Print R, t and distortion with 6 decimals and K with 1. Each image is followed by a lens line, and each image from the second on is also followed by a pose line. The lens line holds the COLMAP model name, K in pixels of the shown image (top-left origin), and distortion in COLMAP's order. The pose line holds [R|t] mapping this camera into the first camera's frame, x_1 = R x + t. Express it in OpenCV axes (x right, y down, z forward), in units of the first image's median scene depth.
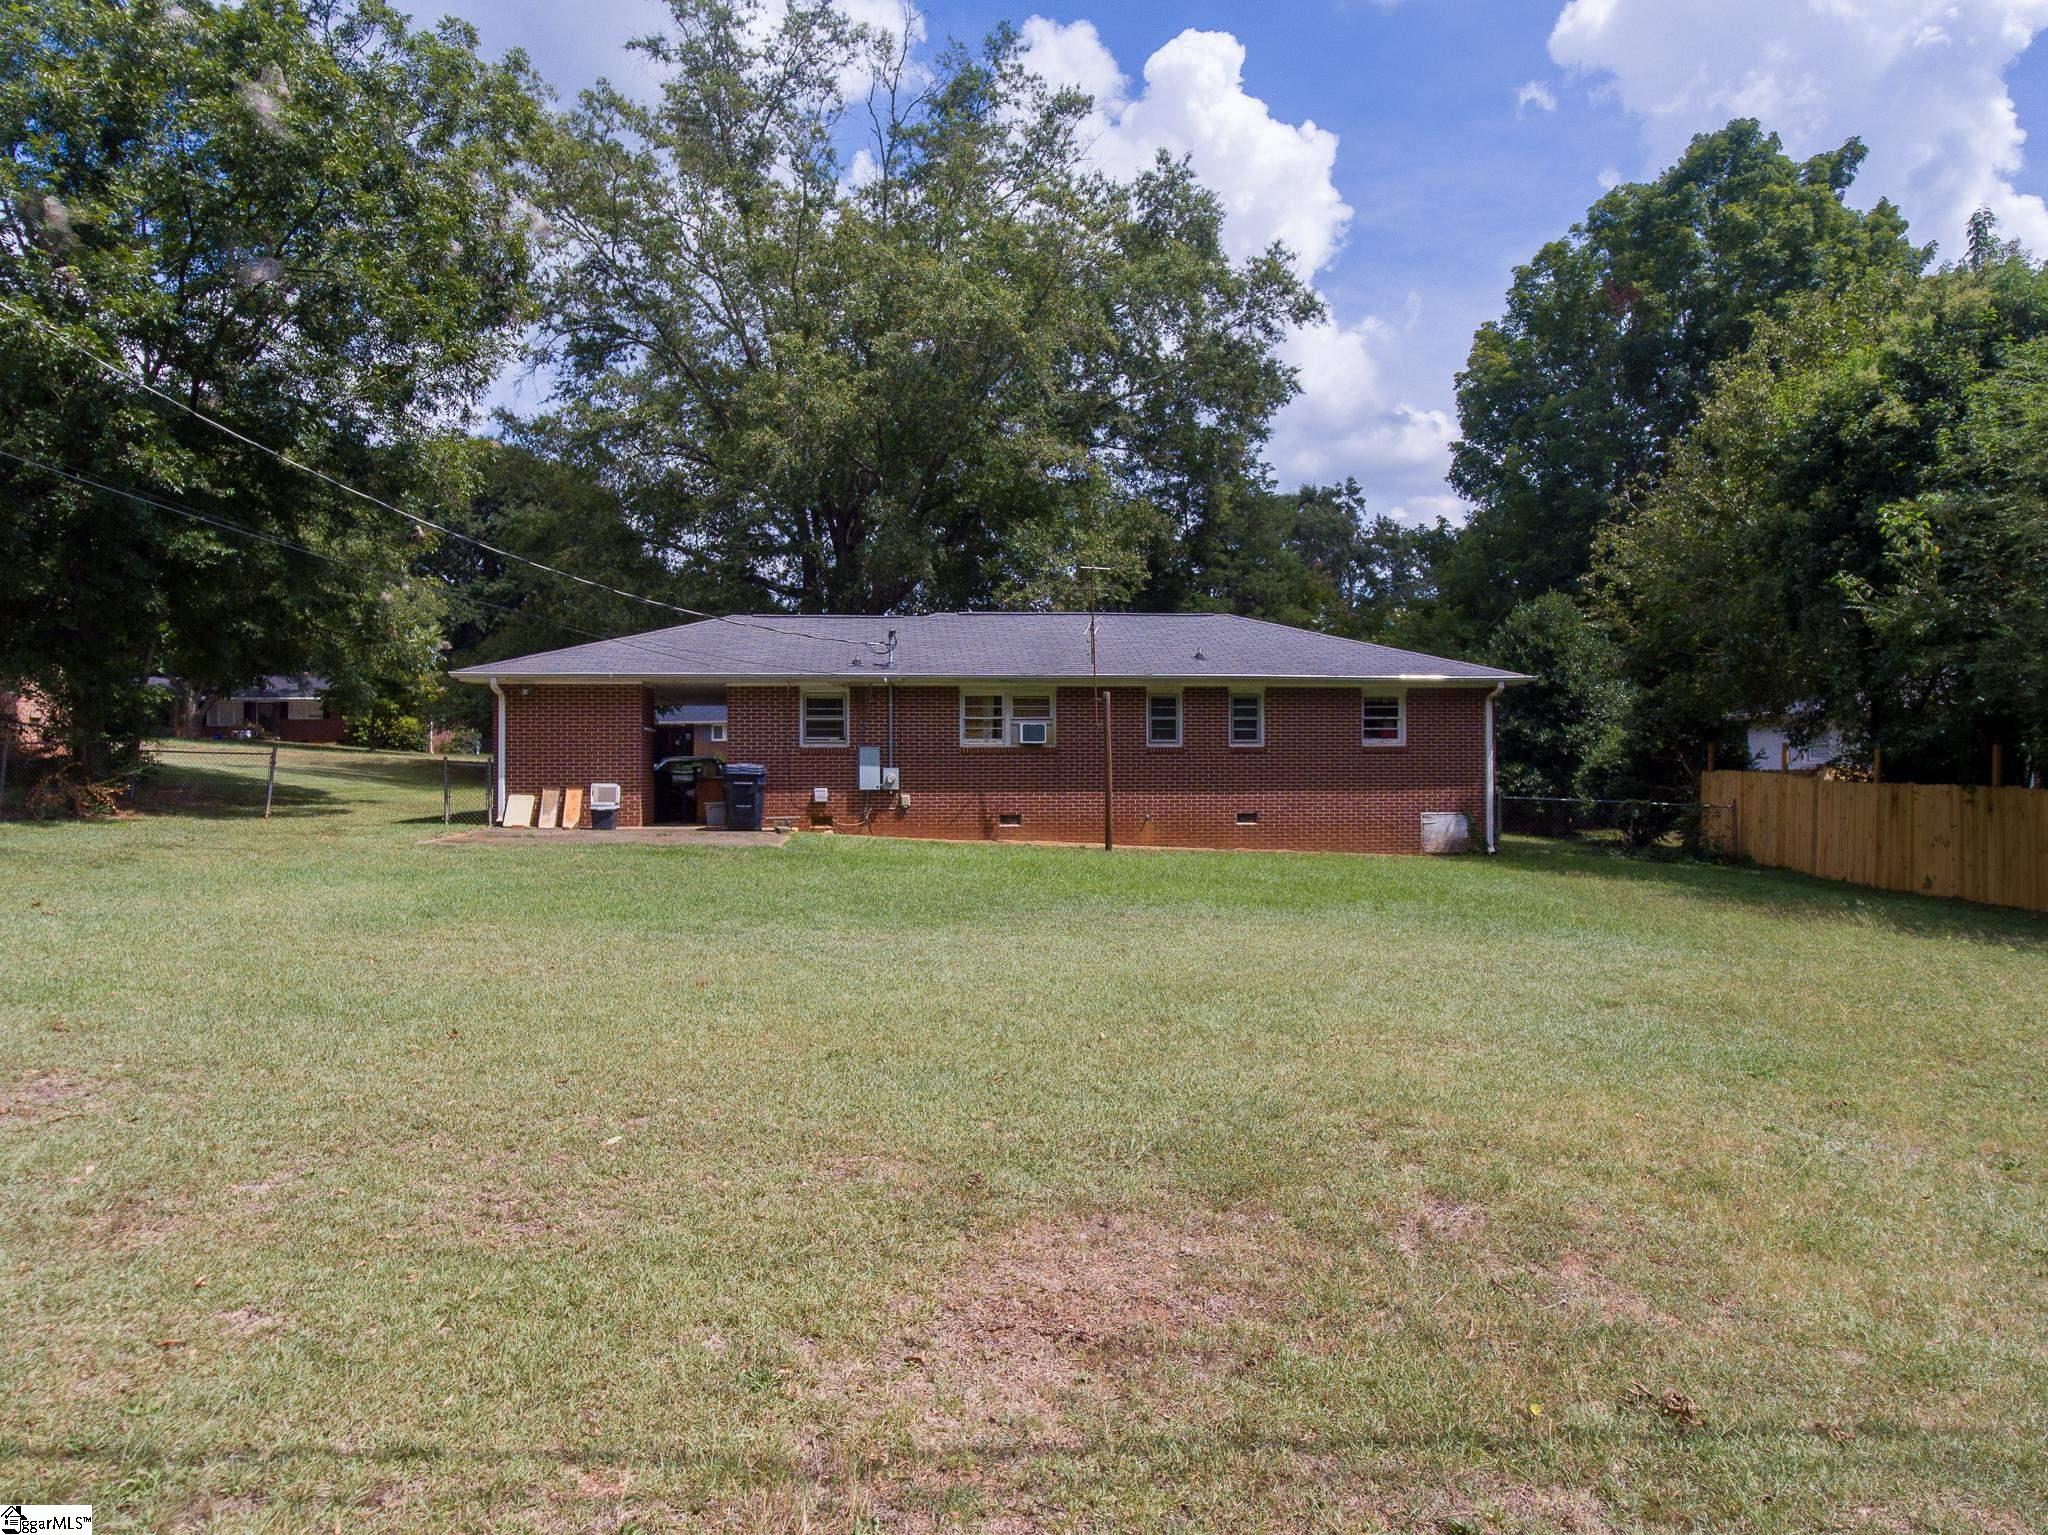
lens RADIAL K [[1187.8, 0, 1026.5], [0, 1187.8, 765.1], [0, 0, 1]] dist [0.001712, 0.001433]
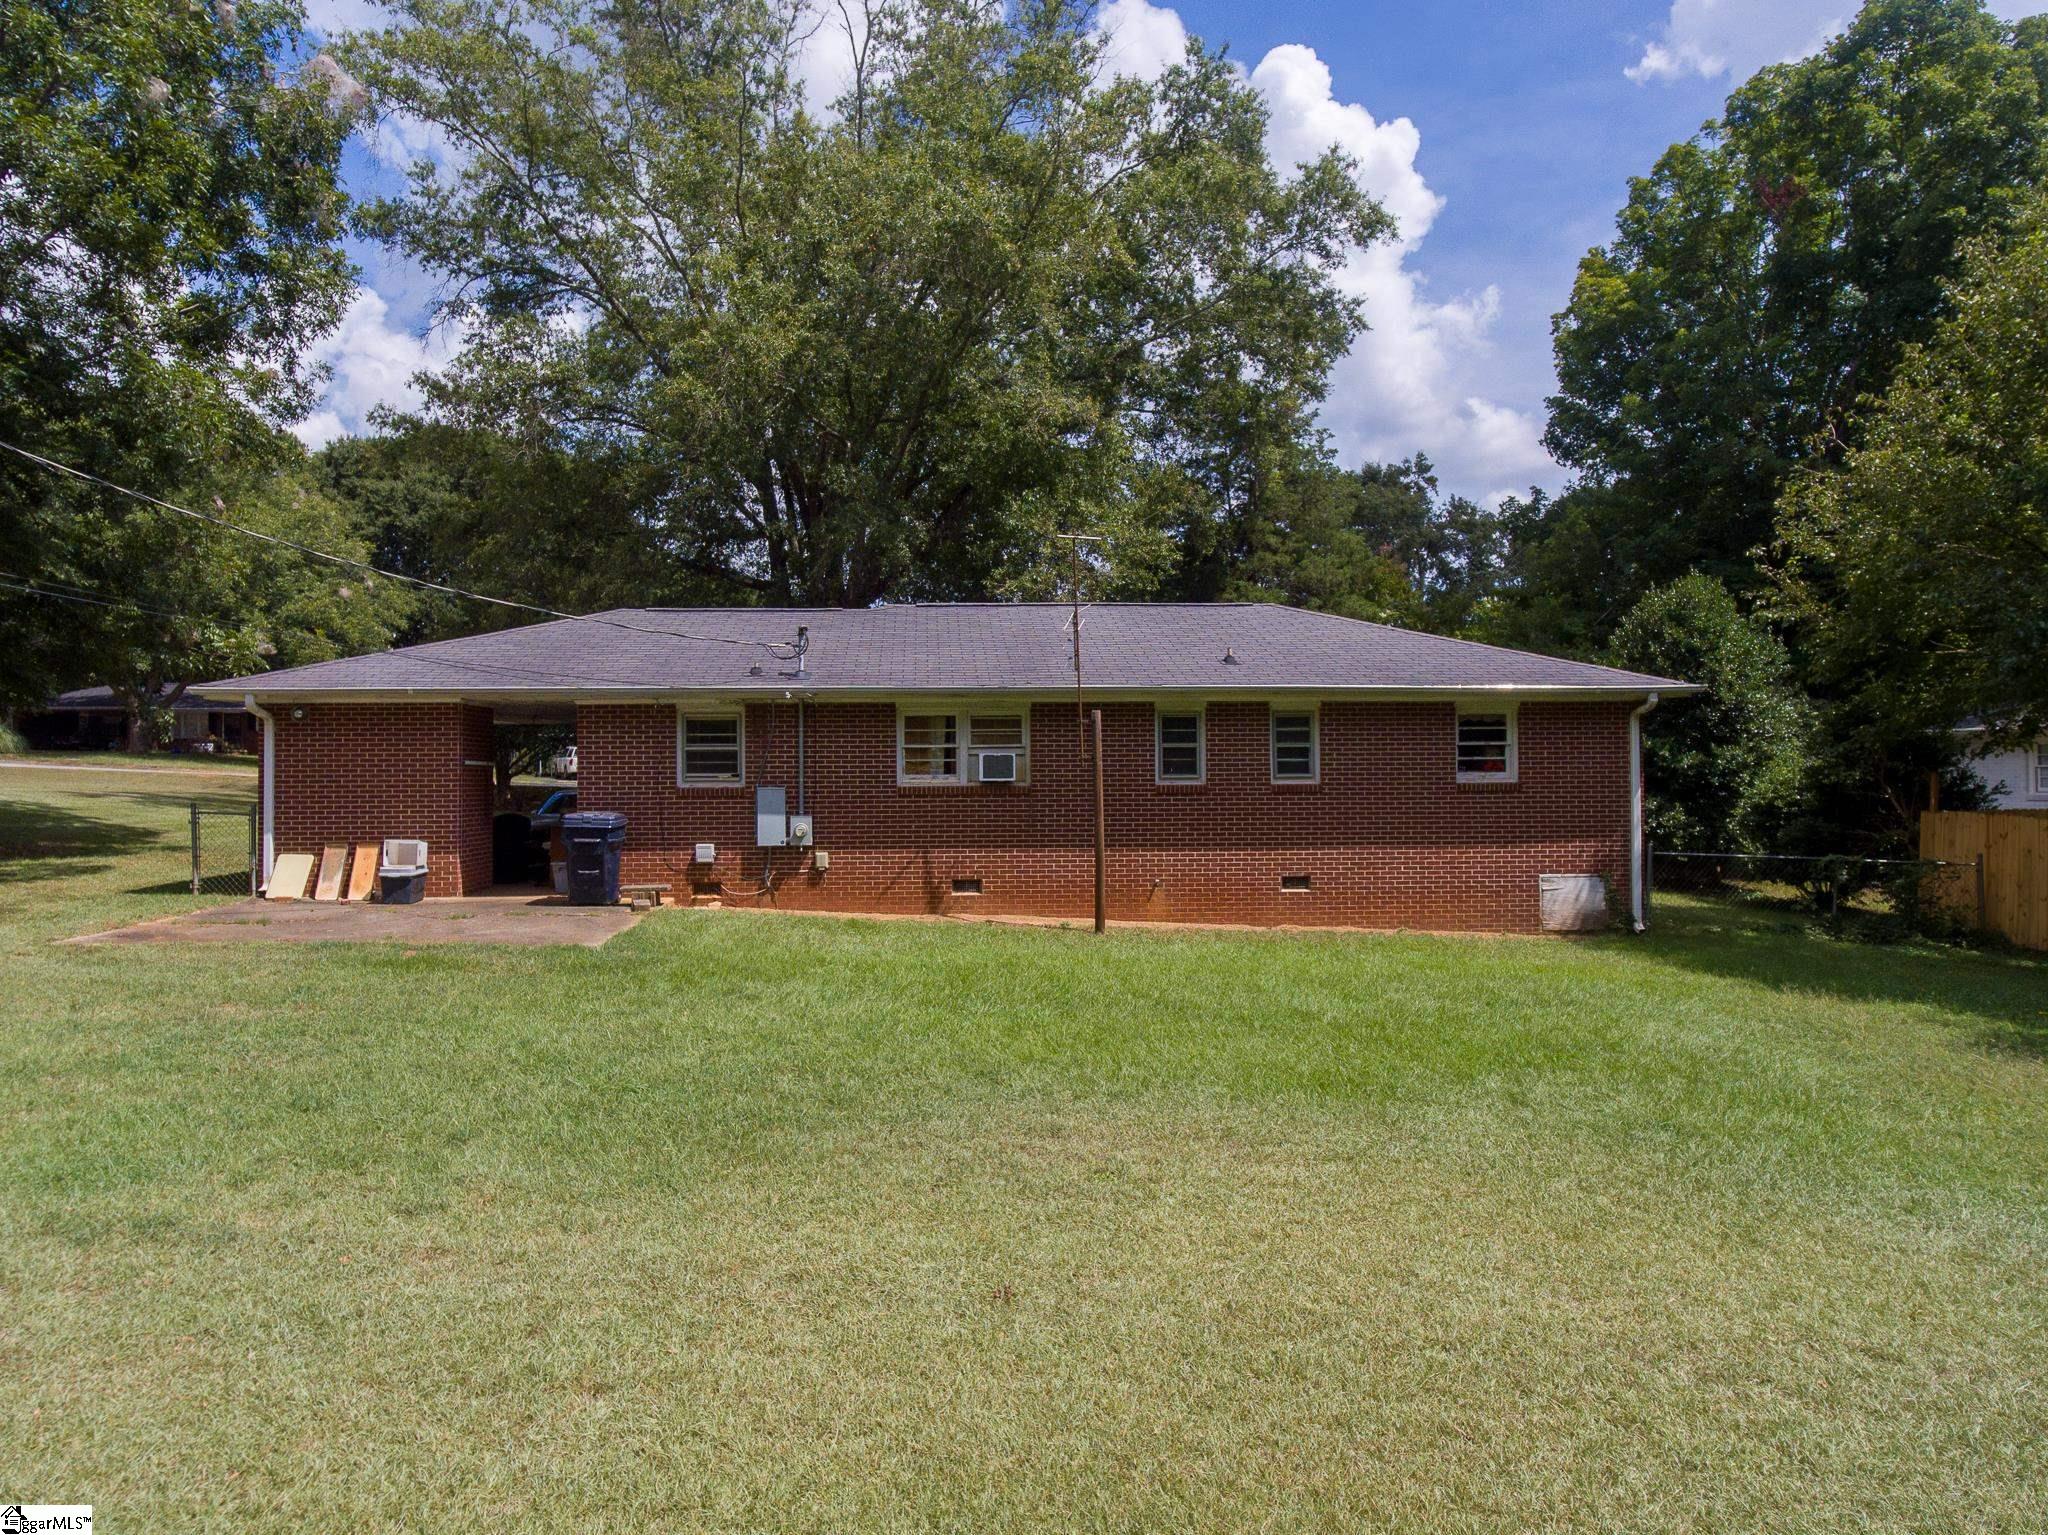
lens RADIAL K [[1272.8, 0, 1018.6], [0, 1272.8, 769.6], [0, 0, 1]] dist [-0.004143, -0.000867]
pose [[0.999284, -0.002332, -0.037773, 0.033097], [0.002194, 0.999991, -0.003681, -0.015616], [0.037781, 0.003596, 0.999280, 0.156771]]
